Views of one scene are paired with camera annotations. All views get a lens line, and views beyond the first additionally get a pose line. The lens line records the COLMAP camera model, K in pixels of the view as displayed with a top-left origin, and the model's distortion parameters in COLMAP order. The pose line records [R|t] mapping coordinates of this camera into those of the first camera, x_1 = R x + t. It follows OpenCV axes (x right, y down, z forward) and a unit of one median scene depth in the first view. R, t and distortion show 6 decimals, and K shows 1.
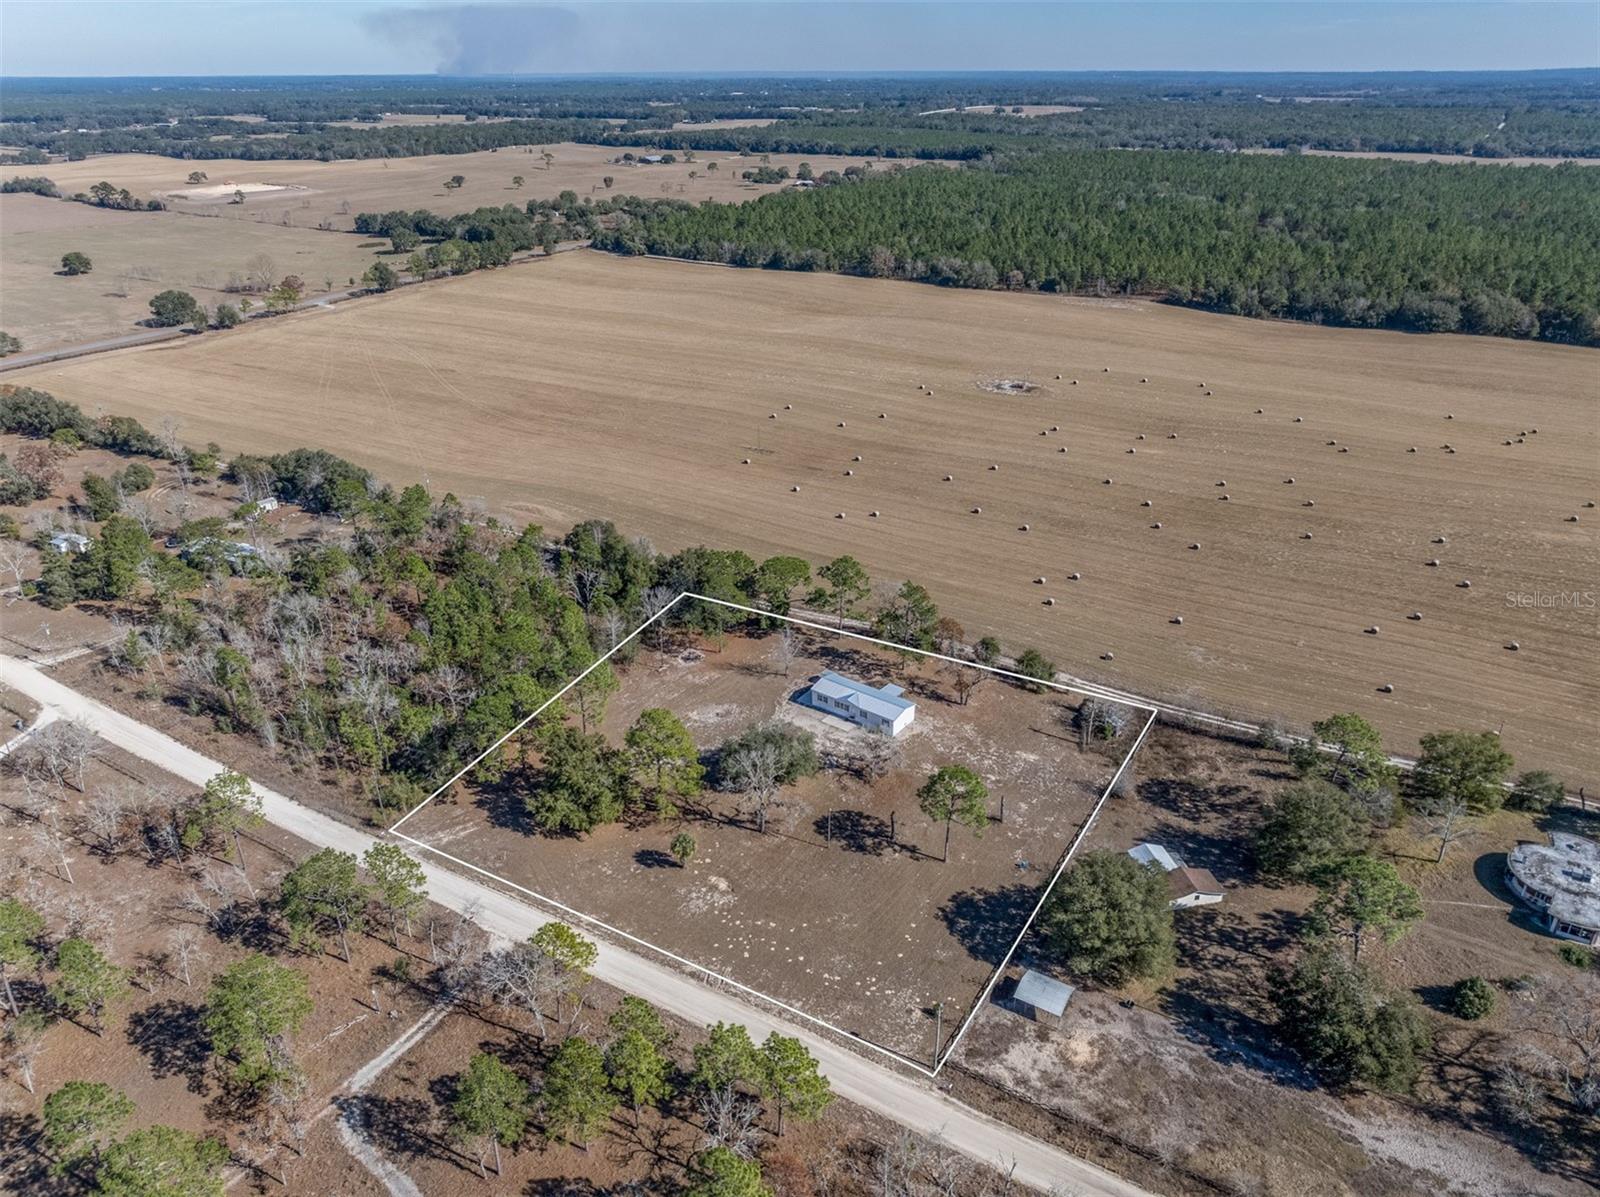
lens RADIAL K [[1114.8, 0, 806.9], [0, 1114.8, 592.4], [0, 0, 1]] dist [0.005318, -0.050809]
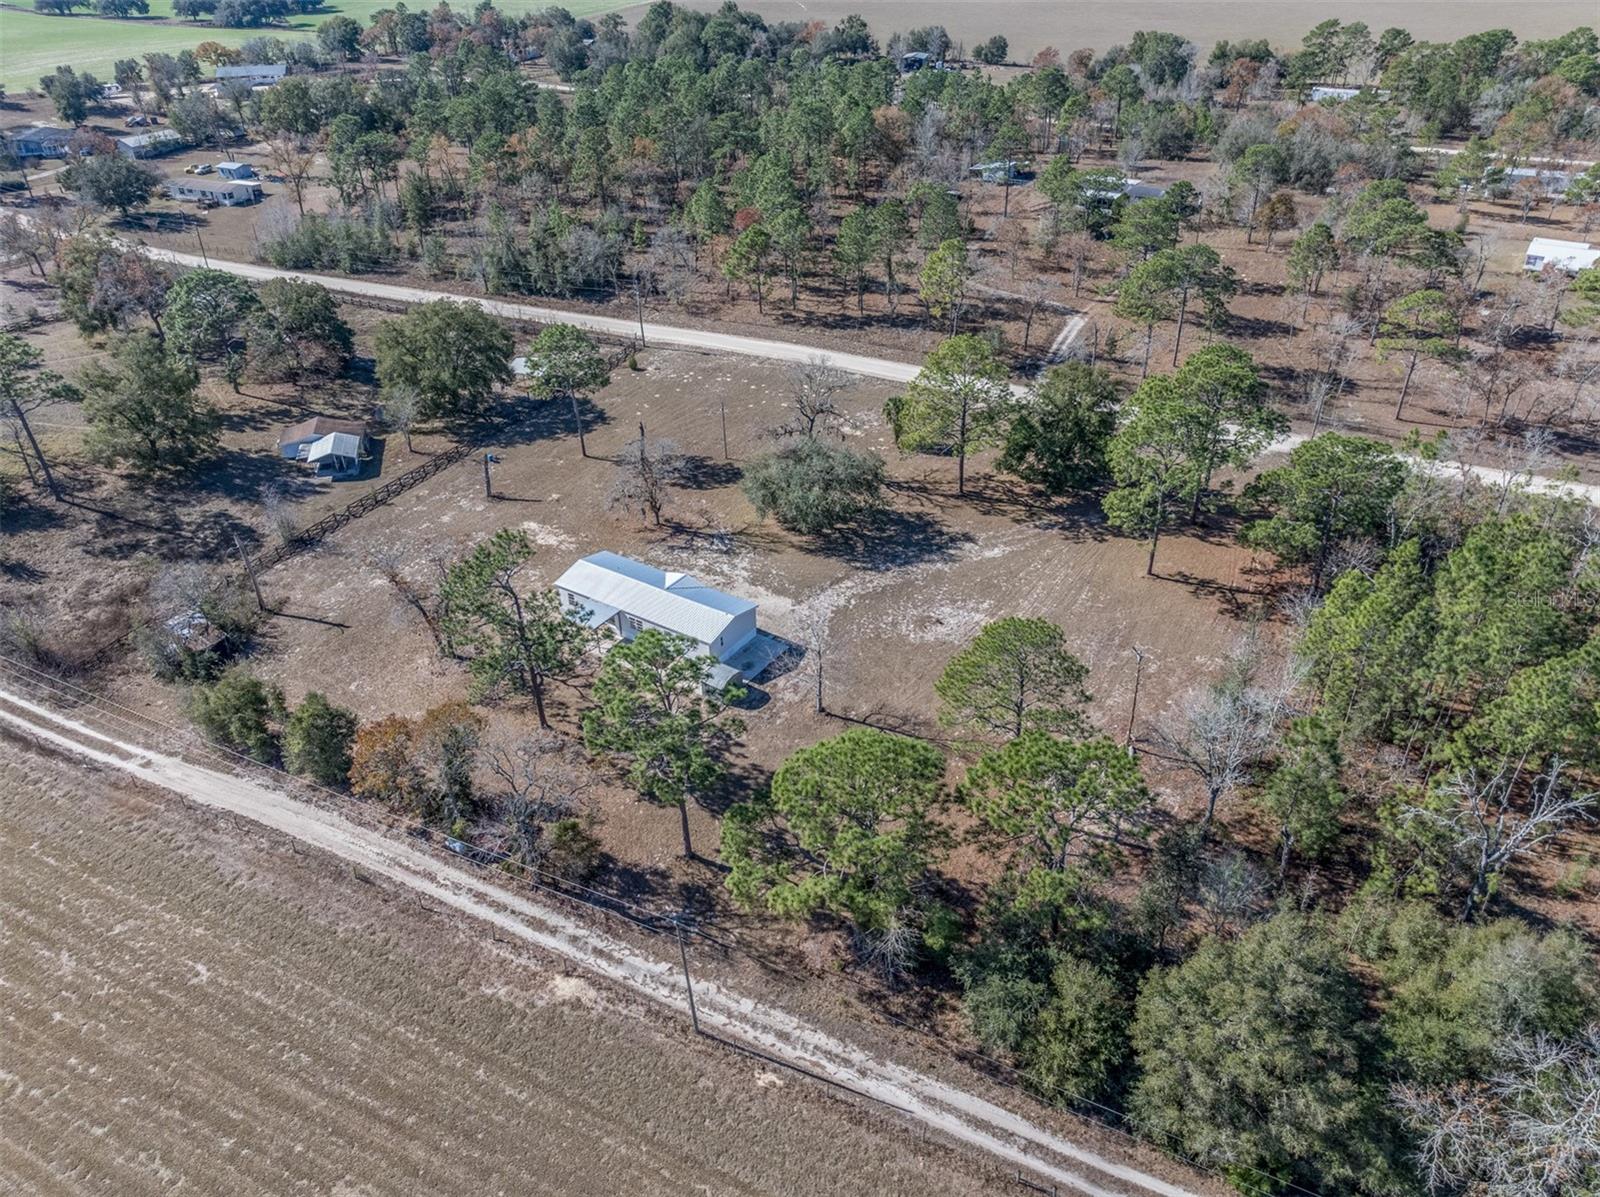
lens RADIAL K [[1120.1, 0, 807.6], [0, 1120.1, 588.5], [0, 0, 1]] dist [-0.016629, 0.000673]
pose [[-0.997048, 0.053521, -0.055046, 0.007806], [-0.018056, 0.533395, 0.845674, -0.310833], [0.074623, 0.844171, -0.530854, 1.162174]]
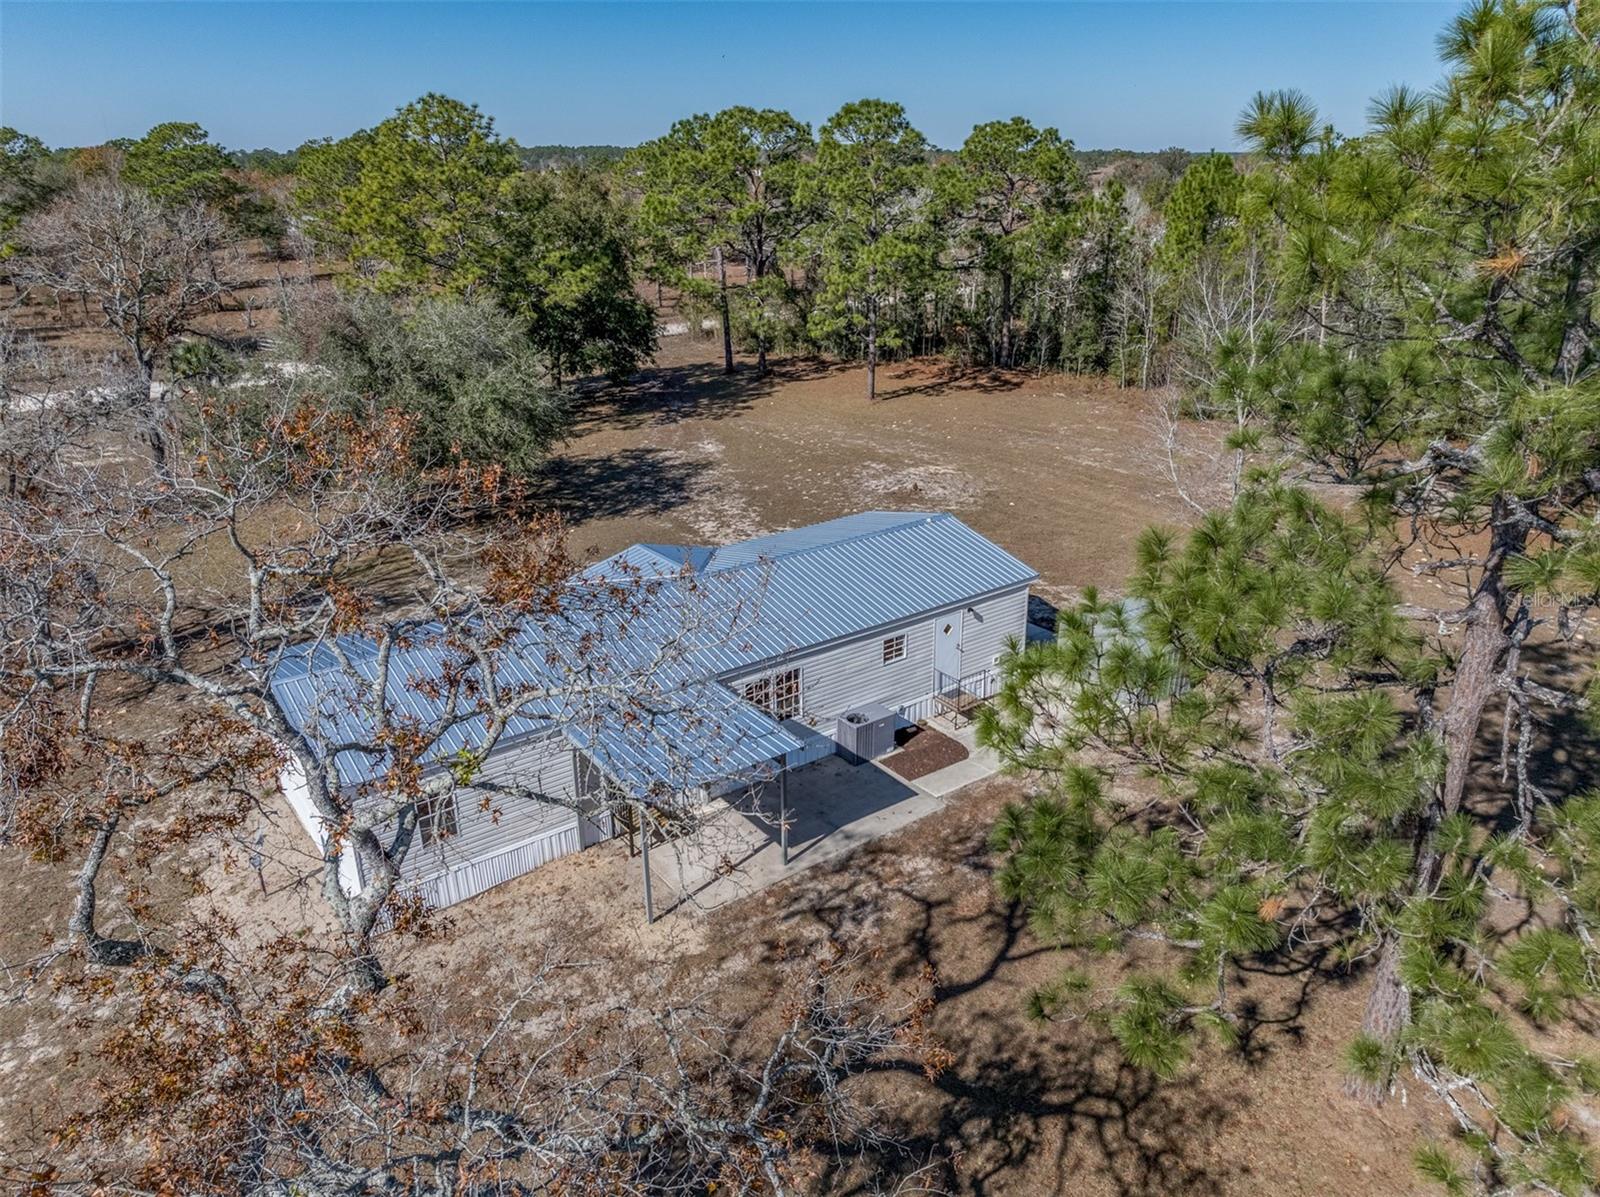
lens RADIAL K [[1120.1, 0, 807.6], [0, 1120.1, 588.5], [0, 0, 1]] dist [-0.016629, 0.000673]
pose [[-0.280305, 0.351641, -0.893184, 0.152142], [-0.404092, 0.800795, 0.442083, 0.021484], [0.870712, 0.484846, -0.082371, 0.934377]]
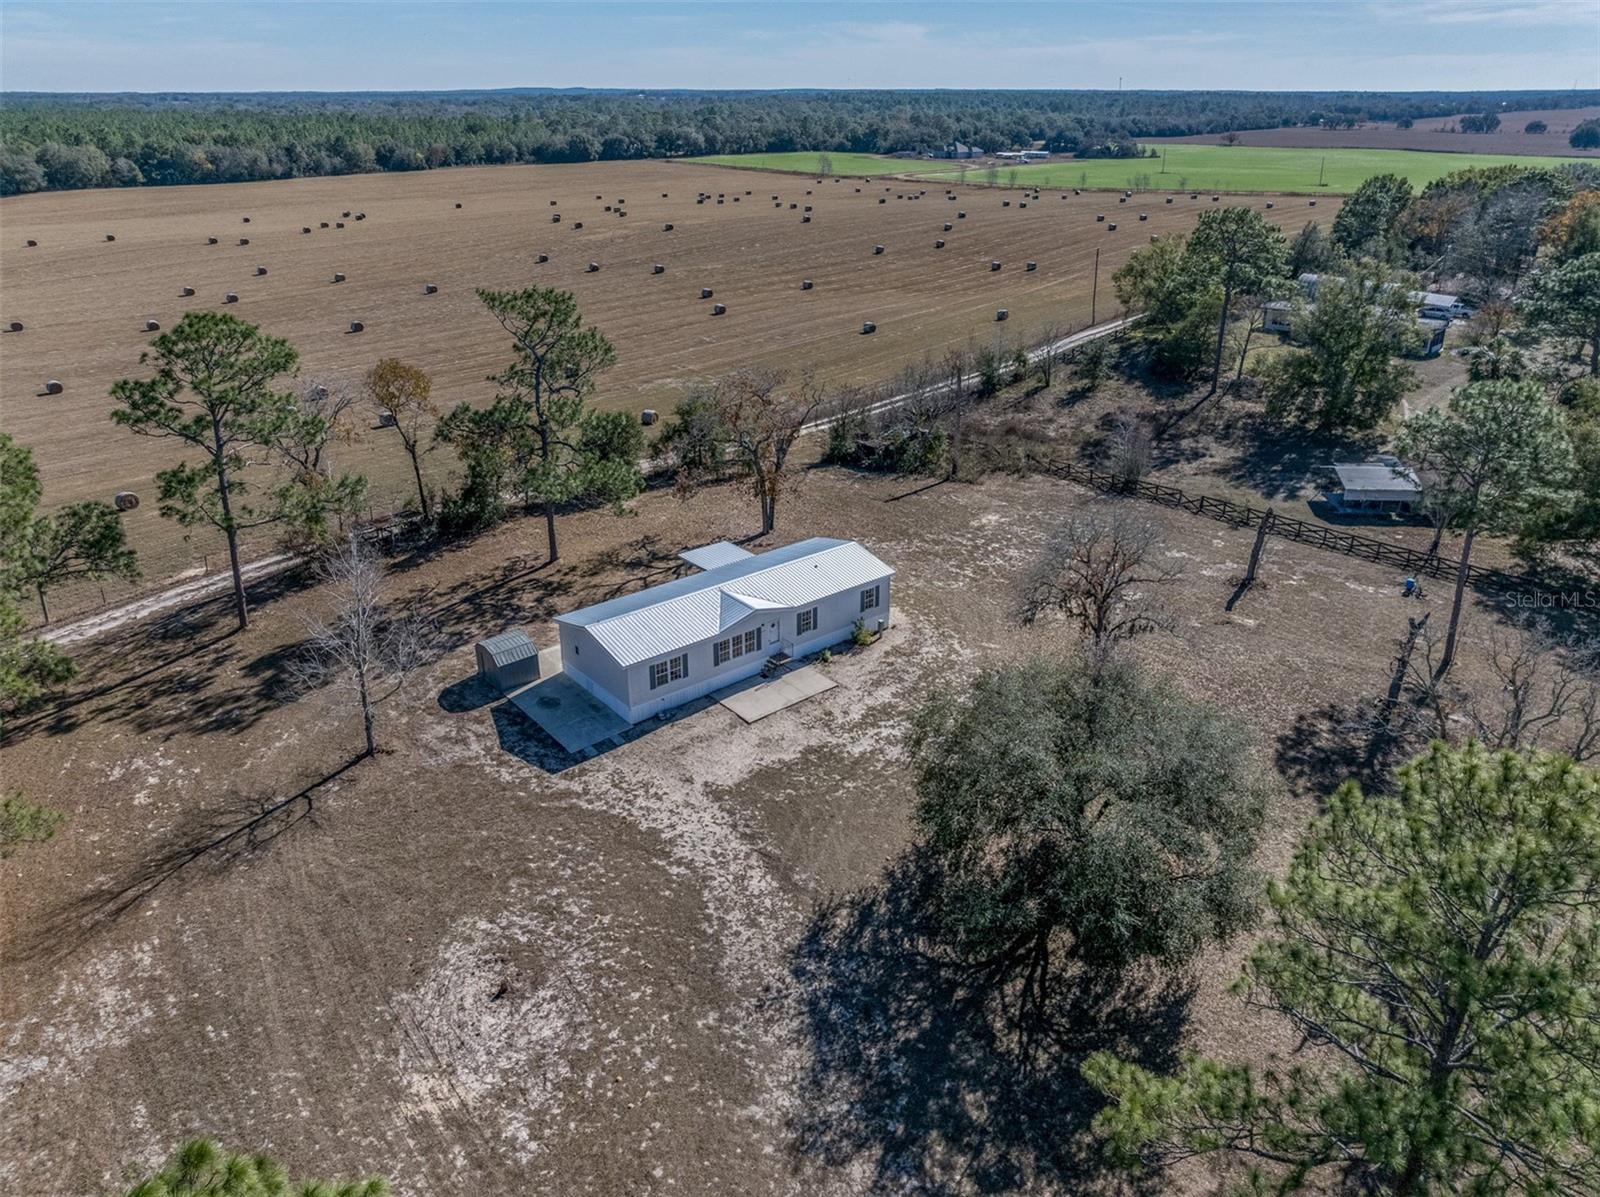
lens RADIAL K [[1144.0, 0, 805.4], [0, 1144.0, 520.7], [0, 0, 1]] dist [-0.003028, -0.010058]
pose [[0.223197, -0.338398, 0.914150, -0.207031], [0.414739, 0.881657, 0.225108, 0.011543], [-0.882142, 0.328890, 0.337130, 0.792975]]
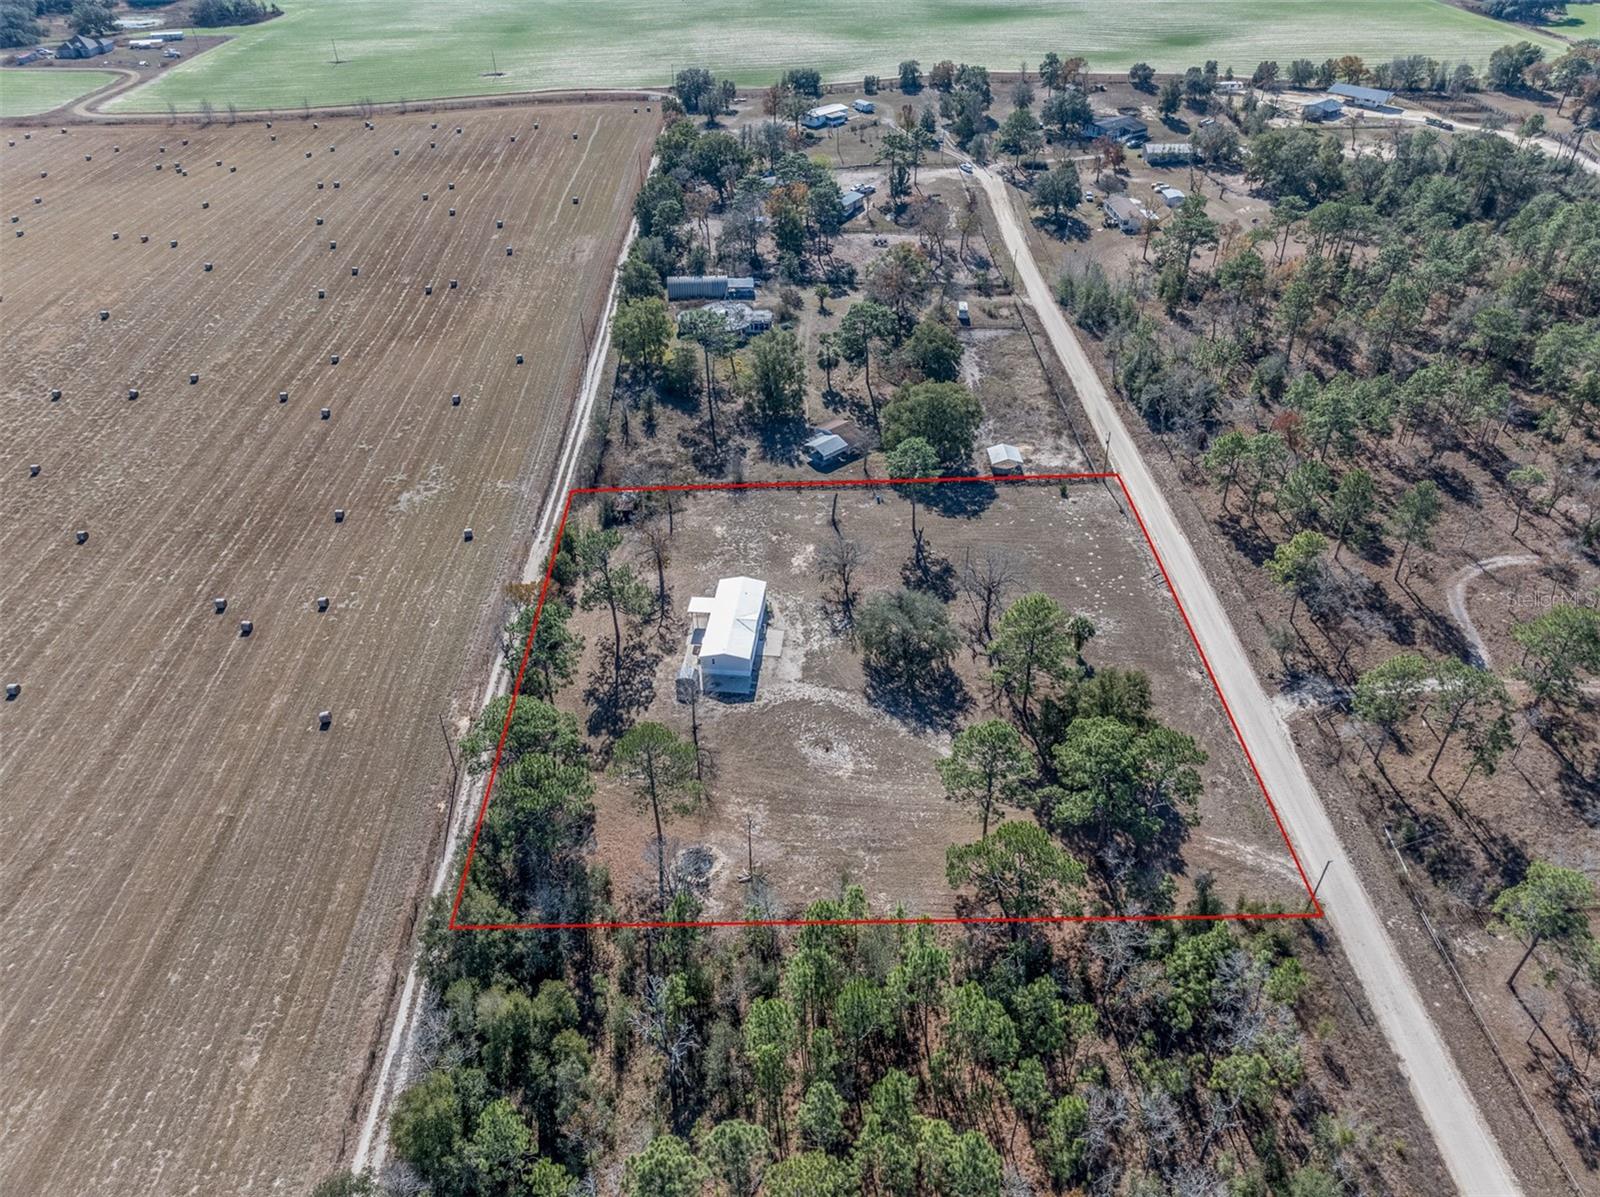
lens RADIAL K [[1115.7, 0, 806.4], [0, 1115.7, 594.5], [0, 0, 1]] dist [-0.010819, 0.001766]
pose [[-0.526880, -0.496806, 0.689624, -0.476114], [0.374916, 0.592326, 0.713153, -0.427750], [-0.762781, 0.634298, -0.125824, 0.958663]]
